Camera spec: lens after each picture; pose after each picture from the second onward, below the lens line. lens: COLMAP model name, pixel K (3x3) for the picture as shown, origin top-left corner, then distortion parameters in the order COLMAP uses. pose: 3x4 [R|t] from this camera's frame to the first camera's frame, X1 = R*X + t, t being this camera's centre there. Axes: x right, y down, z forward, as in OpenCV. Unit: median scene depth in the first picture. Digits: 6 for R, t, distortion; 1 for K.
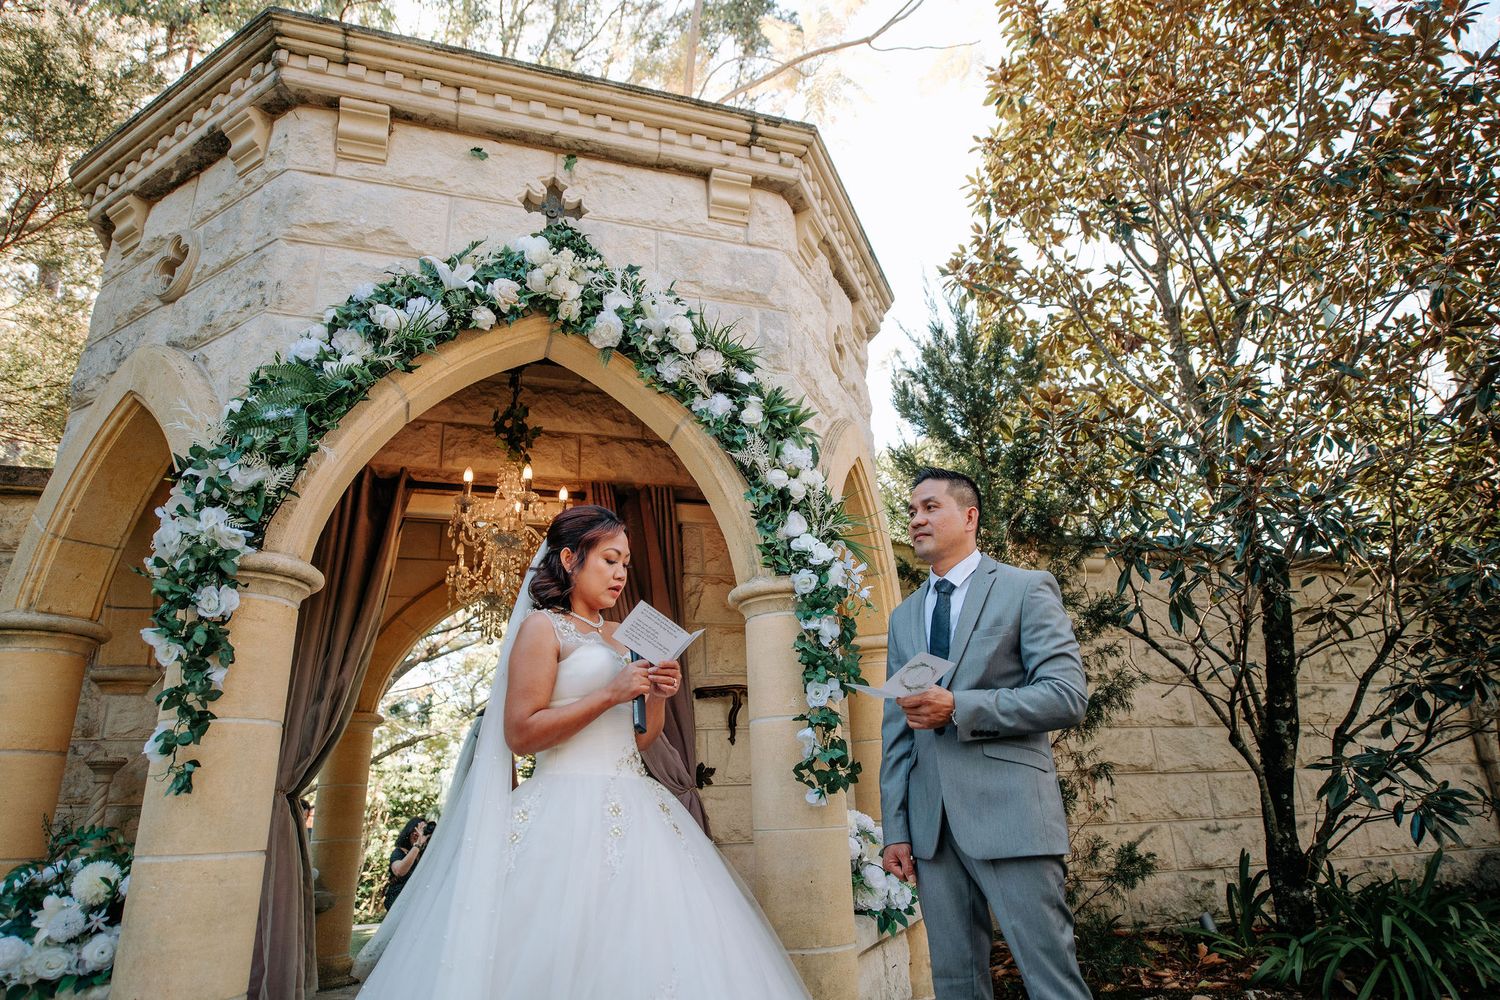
lens RADIAL K [[928.0, 0, 753.7], [0, 928.0, 487.0], [0, 0, 1]] dist [0.005935, 0.002494]
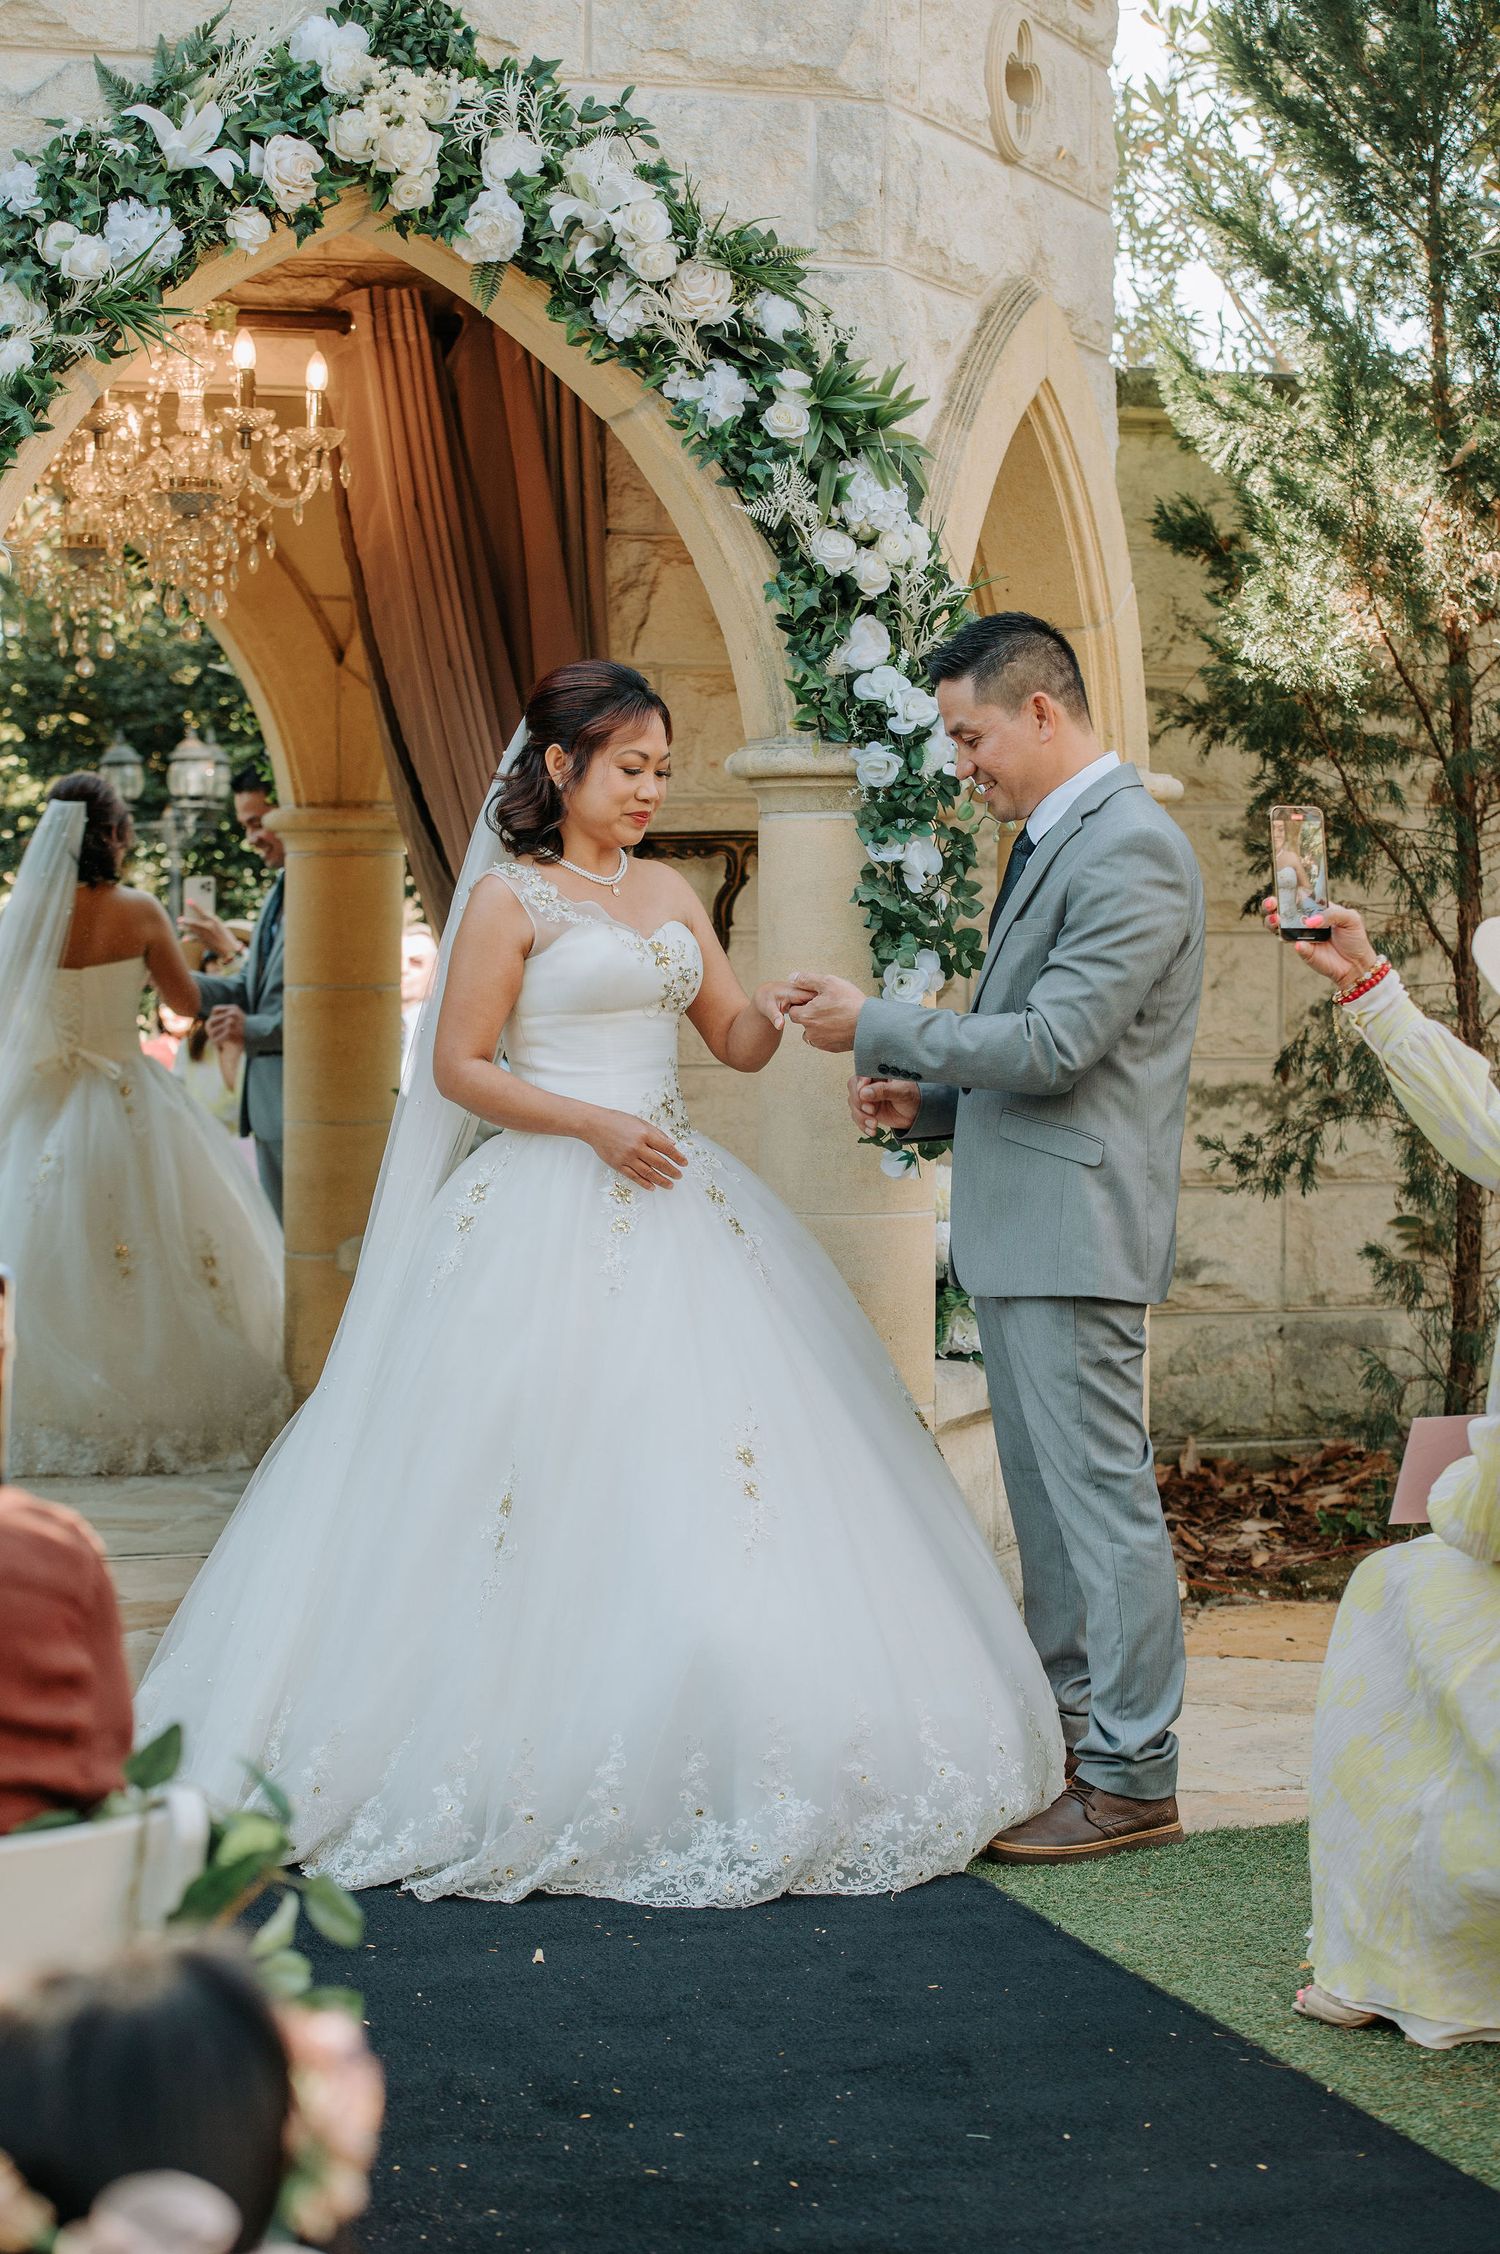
lens RADIAL K [[4746.1, 0, 779.9], [0, 4746.1, 1116.6], [0, 0, 1]] dist [0.049143, -0.046127]
pose [[0.999150, 0.041164, -0.002256, 0.014942], [-0.037246, 0.924795, 0.378639, -0.678511], [0.017672, -0.378233, 0.925542, -1.431500]]
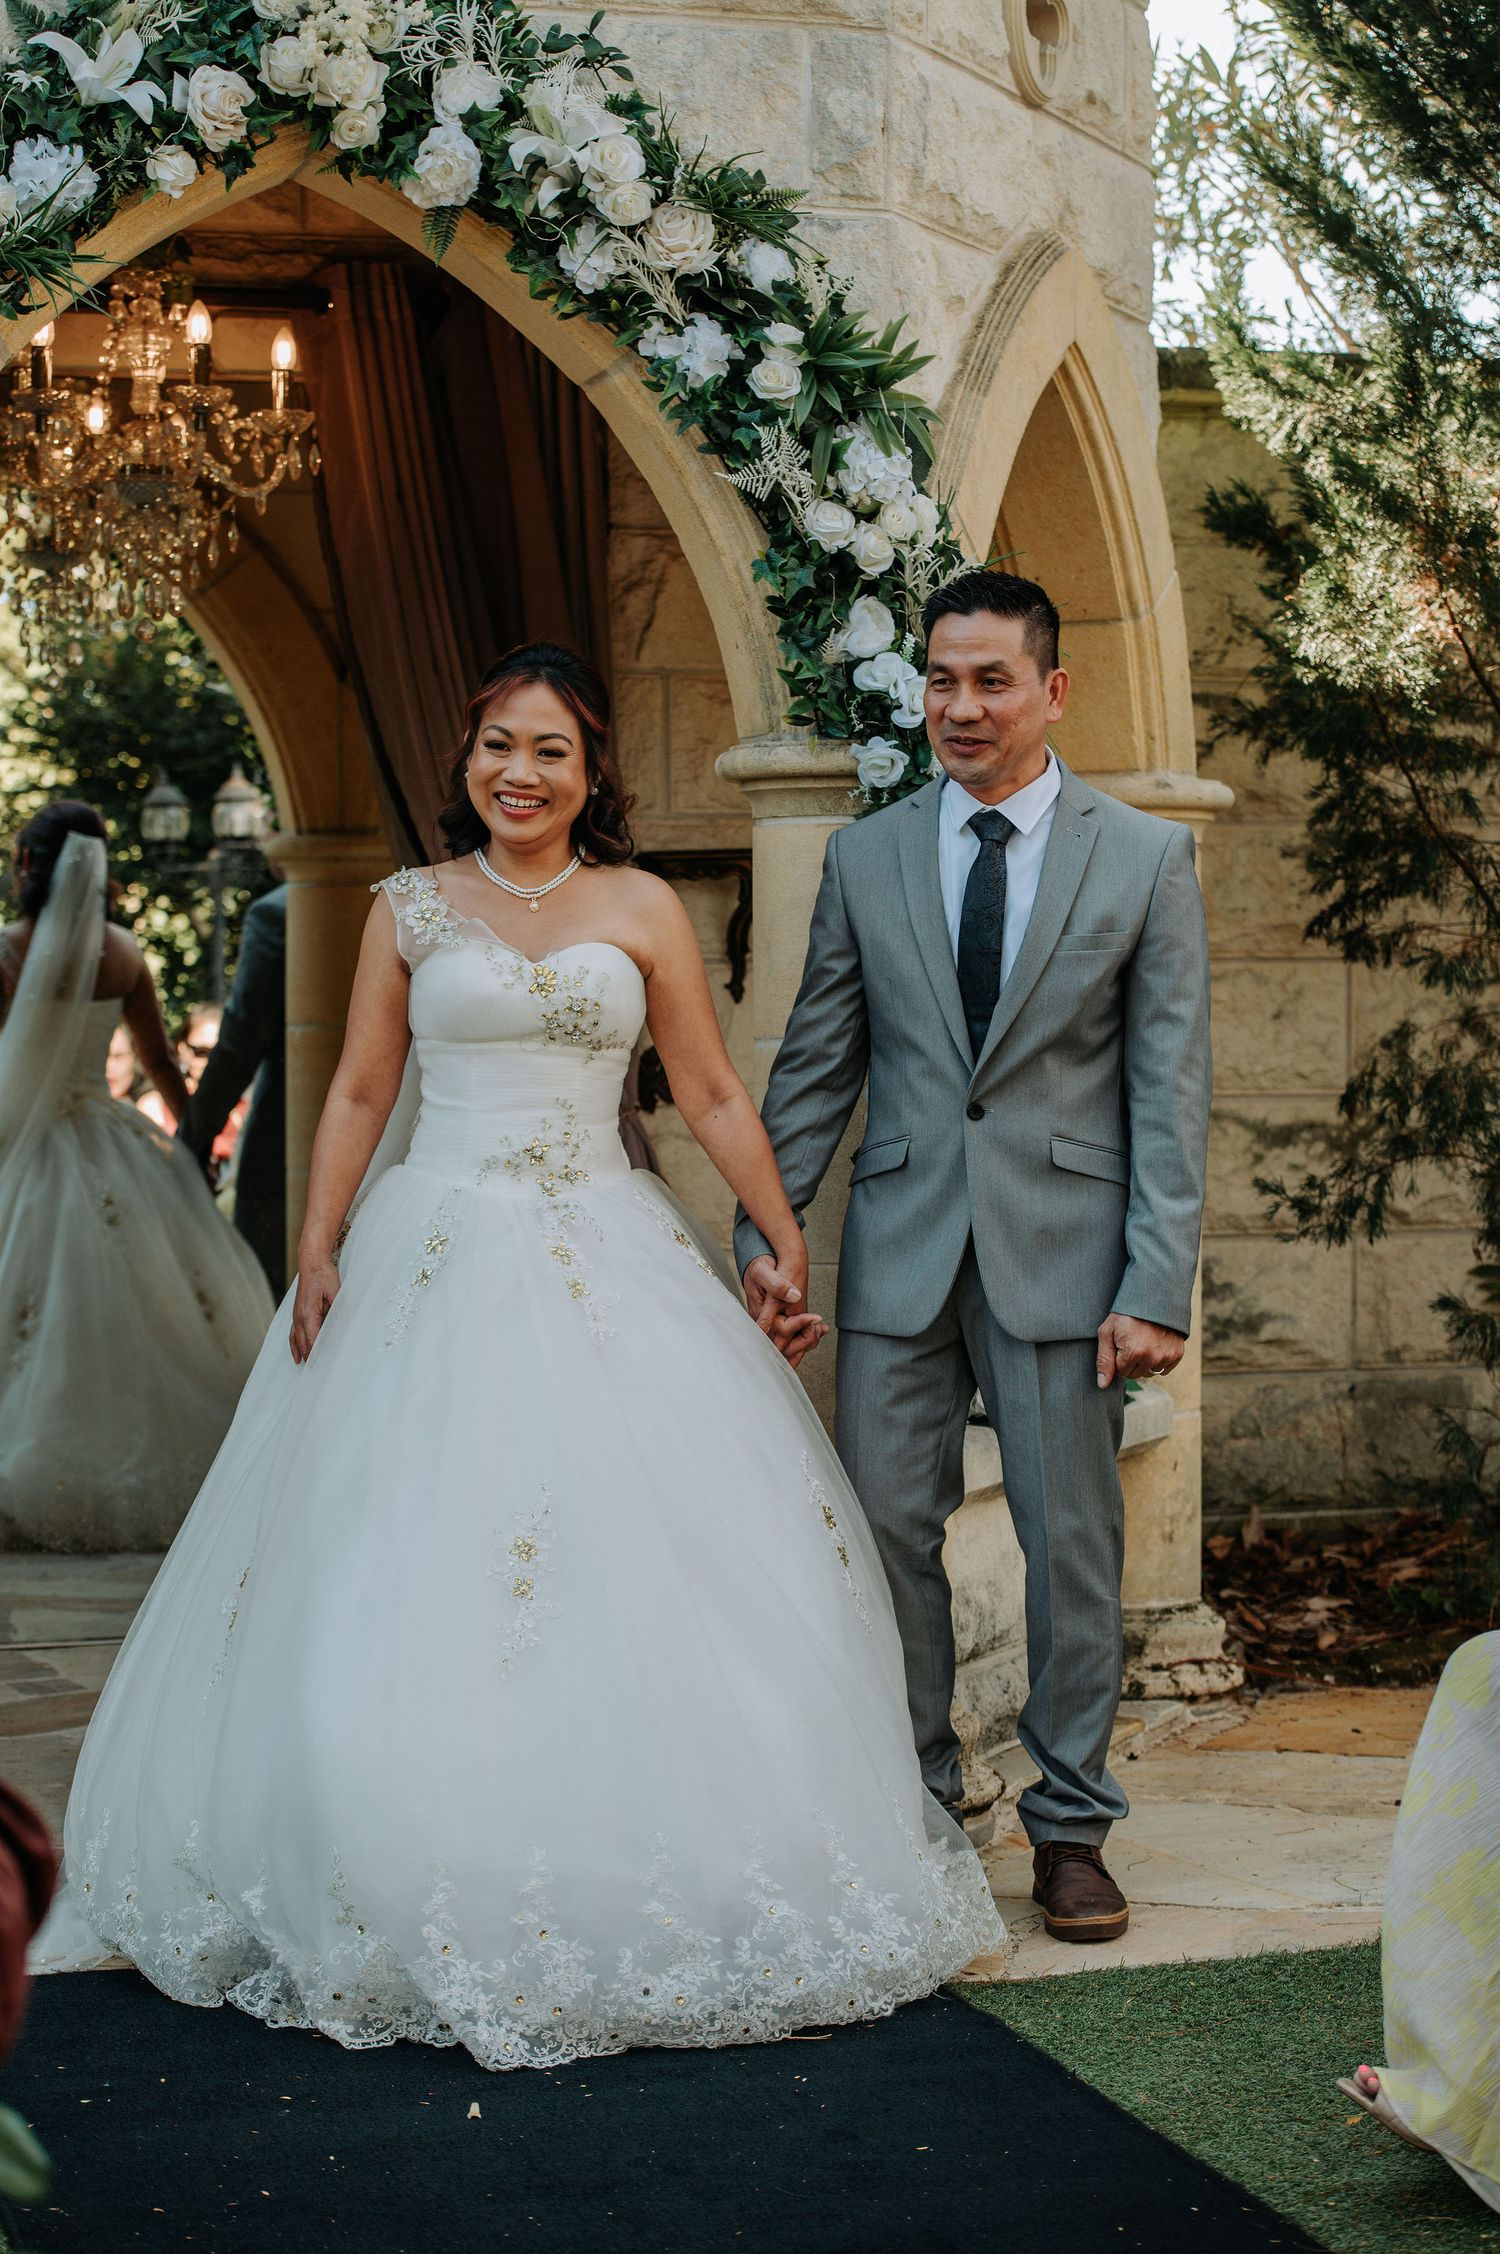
lens RADIAL K [[4678.1, 0, 750.0], [0, 4678.1, 1127.0], [0, 0, 1]] dist [-0.010621, 0.141359]
pose [[0.998724, 0.036280, -0.035143, 0.075608], [-0.020721, 0.928807, 0.369985, -0.561399], [0.046064, -0.368784, 0.928373, -1.164174]]
